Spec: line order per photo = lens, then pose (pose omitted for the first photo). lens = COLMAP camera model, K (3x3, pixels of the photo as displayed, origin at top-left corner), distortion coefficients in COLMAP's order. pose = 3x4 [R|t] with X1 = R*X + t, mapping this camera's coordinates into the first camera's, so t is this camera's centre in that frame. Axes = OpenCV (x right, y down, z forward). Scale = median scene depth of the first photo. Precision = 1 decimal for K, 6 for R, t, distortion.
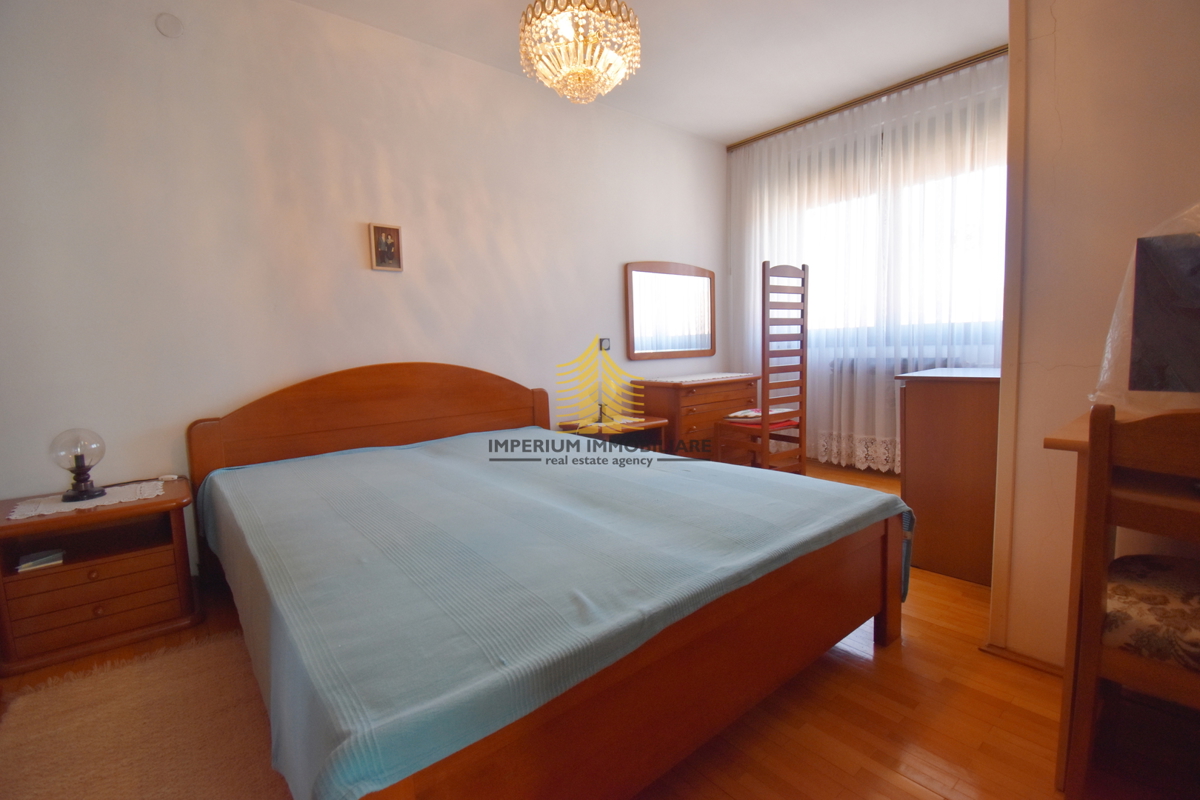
lens RADIAL K [[542.5, 0, 594.8], [0, 542.5, 391.7], [0, 0, 1]] dist [-0.000616, -0.000058]
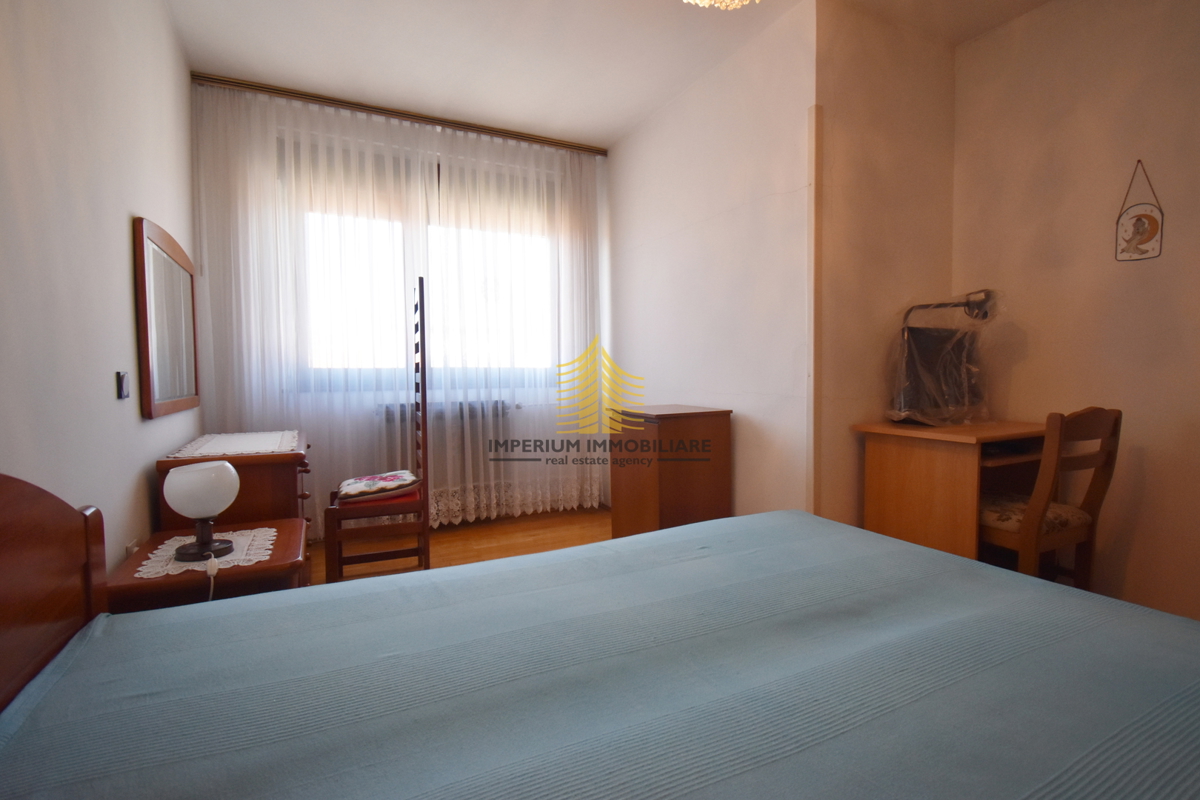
lens RADIAL K [[608.5, 0, 600.7], [0, 608.5, 405.5], [0, 0, 1]] dist [0.001410, 0.000183]
pose [[0.190346, -0.021200, 0.981488, -0.464597], [0.093595, 0.995605, 0.003353, -0.036470], [-0.977245, 0.091224, 0.191493, 0.564924]]
